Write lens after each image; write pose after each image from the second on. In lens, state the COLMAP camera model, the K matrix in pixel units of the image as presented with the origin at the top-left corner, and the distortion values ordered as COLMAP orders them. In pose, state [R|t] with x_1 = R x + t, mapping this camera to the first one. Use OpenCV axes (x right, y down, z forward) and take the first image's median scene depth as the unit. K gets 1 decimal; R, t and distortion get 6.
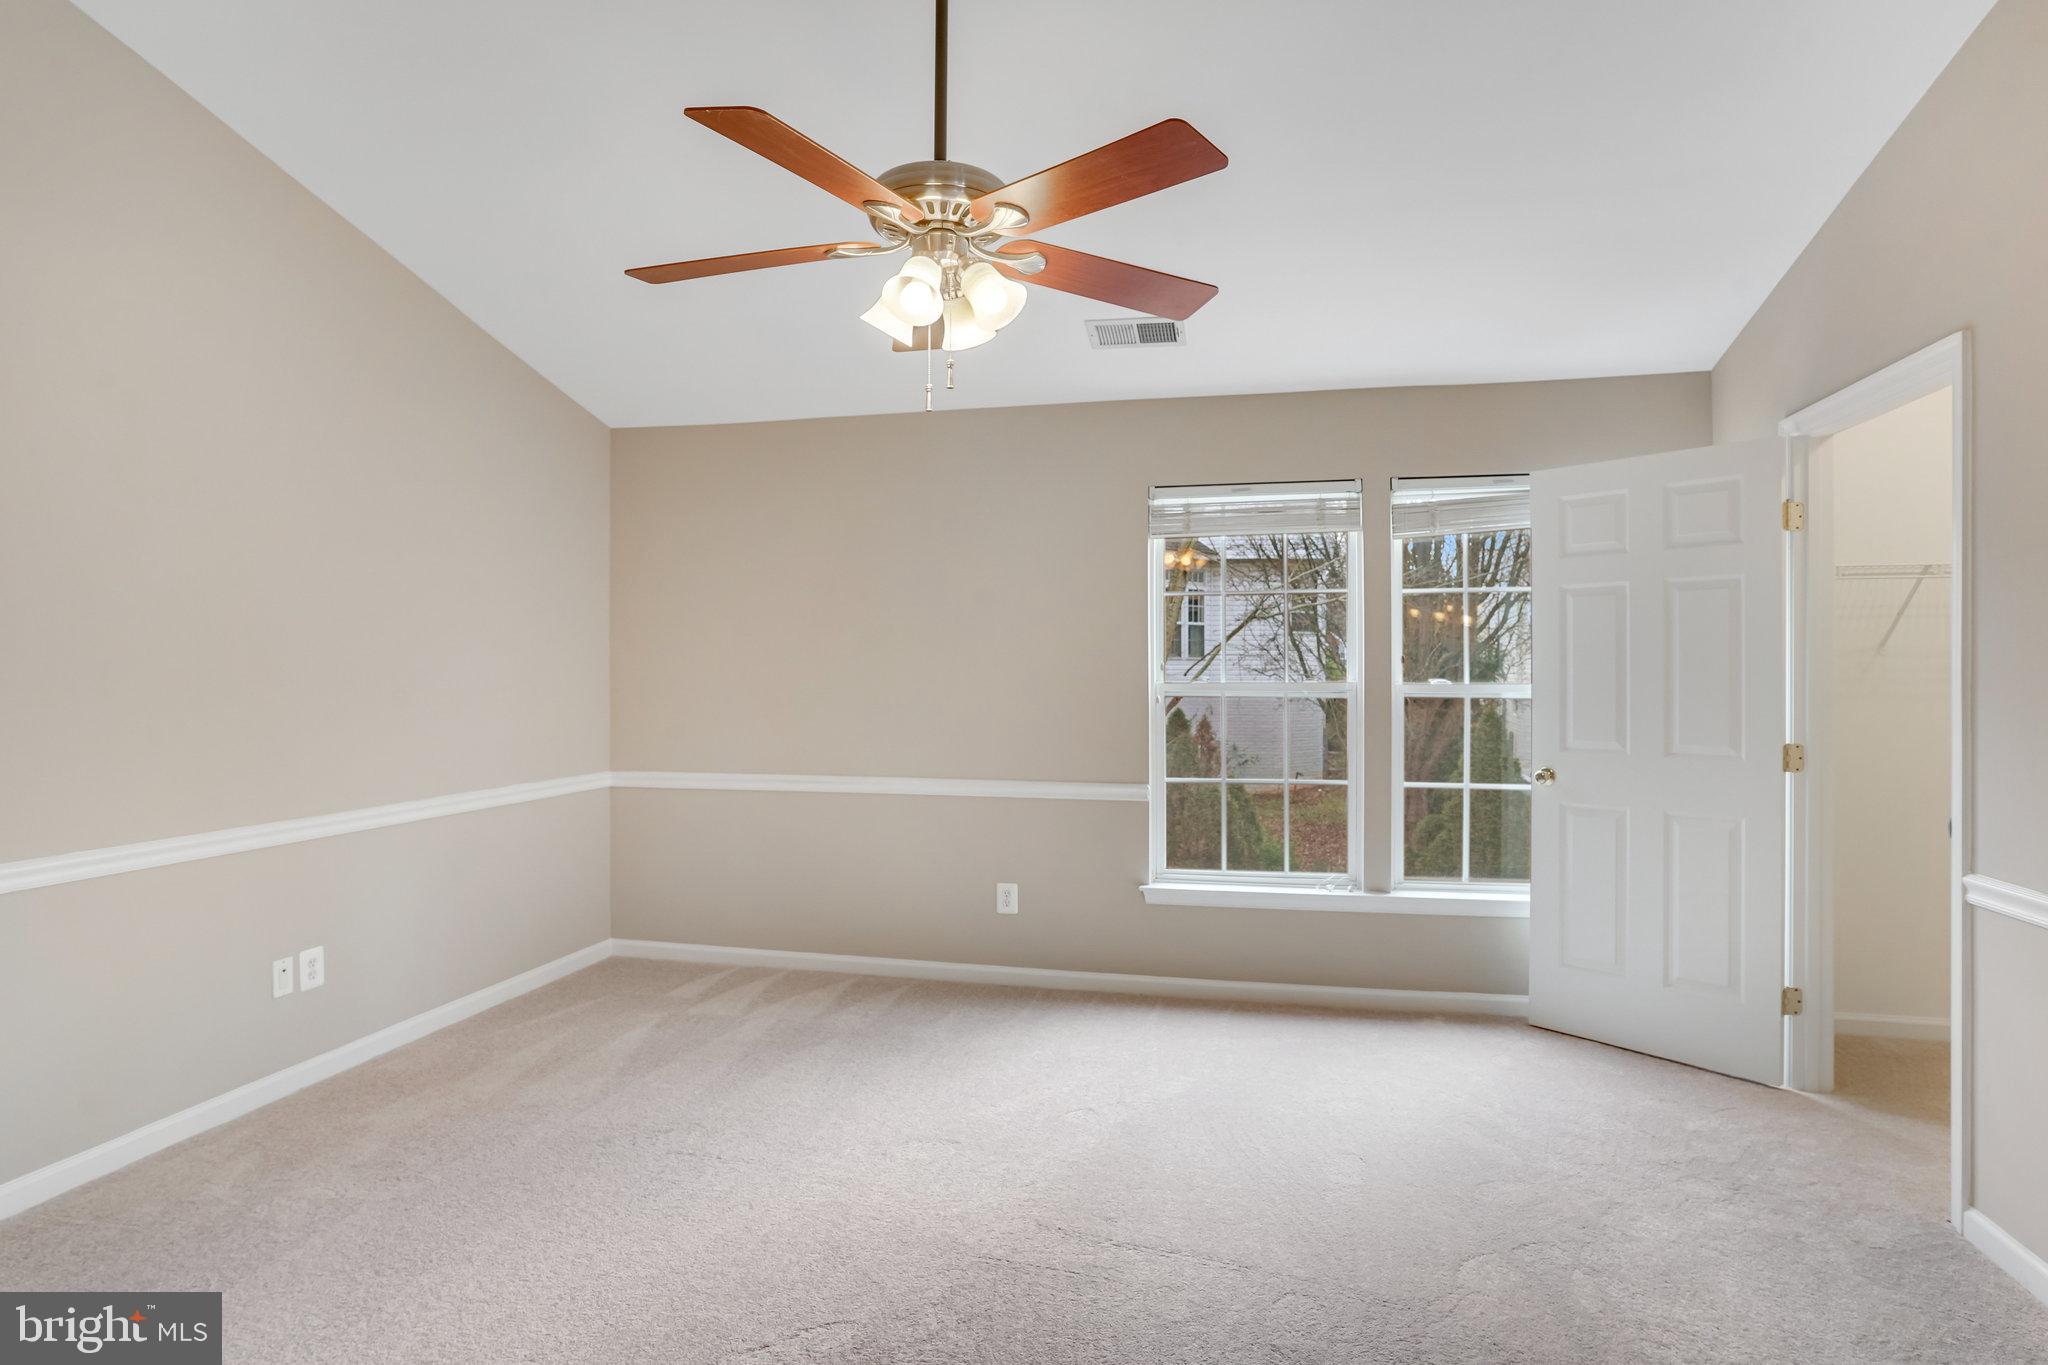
lens RADIAL K [[1064.5, 0, 1016.5], [0, 1064.5, 675.8], [0, 0, 1]] dist [-0.035344, 0.001336]
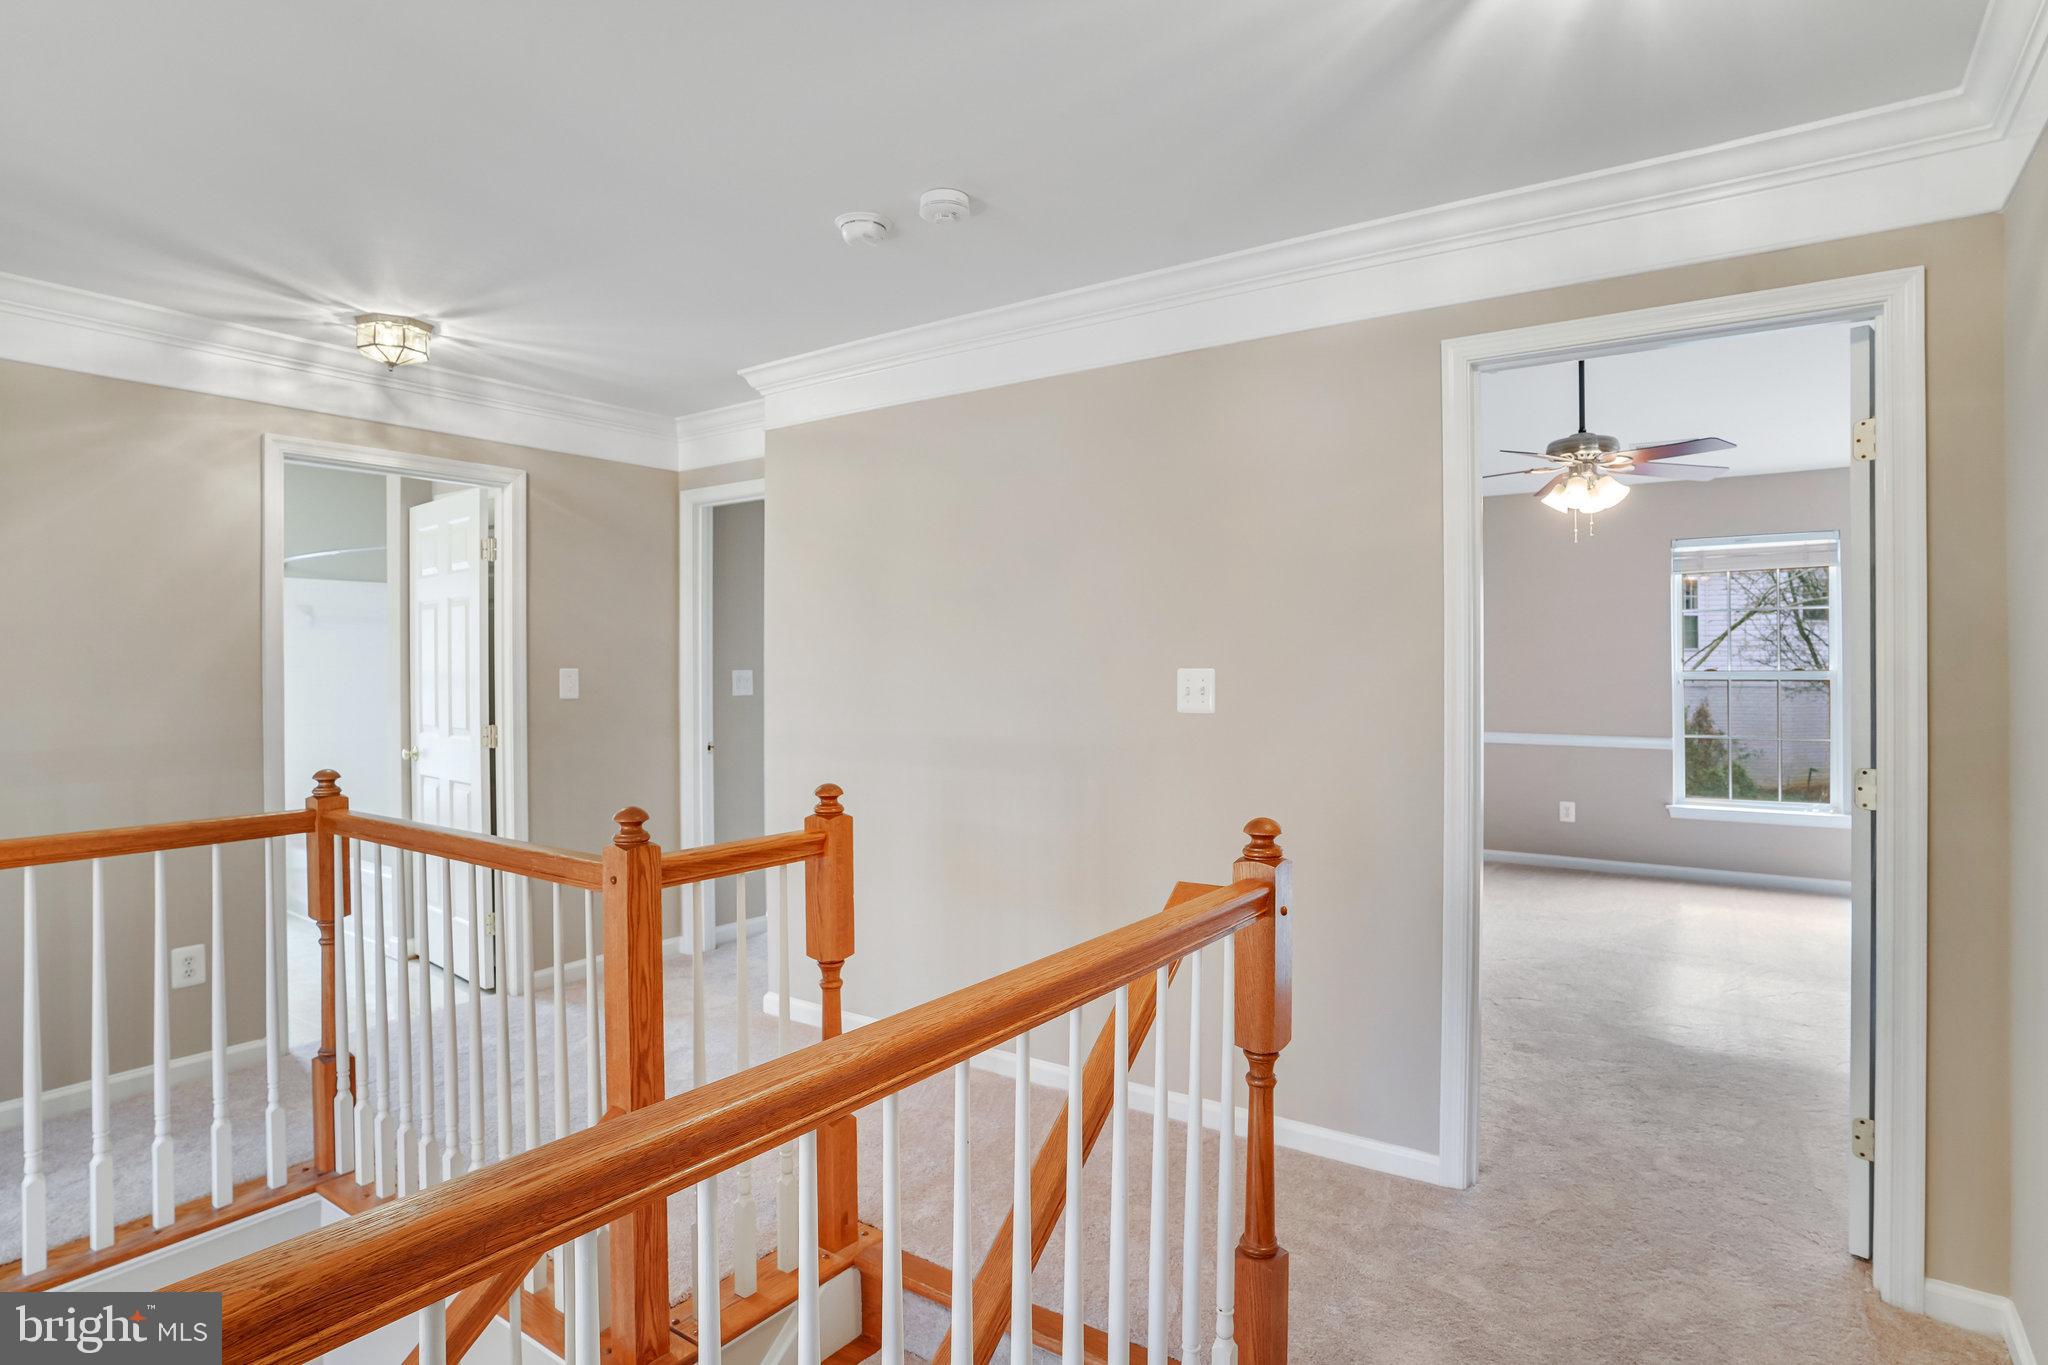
lens RADIAL K [[1064.5, 0, 1016.5], [0, 1064.5, 675.8], [0, 0, 1]] dist [-0.035344, 0.001336]
pose [[0.922170, -0.007234, -0.386718, -0.152362], [0.008494, 0.999963, 0.001549, 0.003795], [0.386692, -0.004714, 0.922197, -0.708583]]
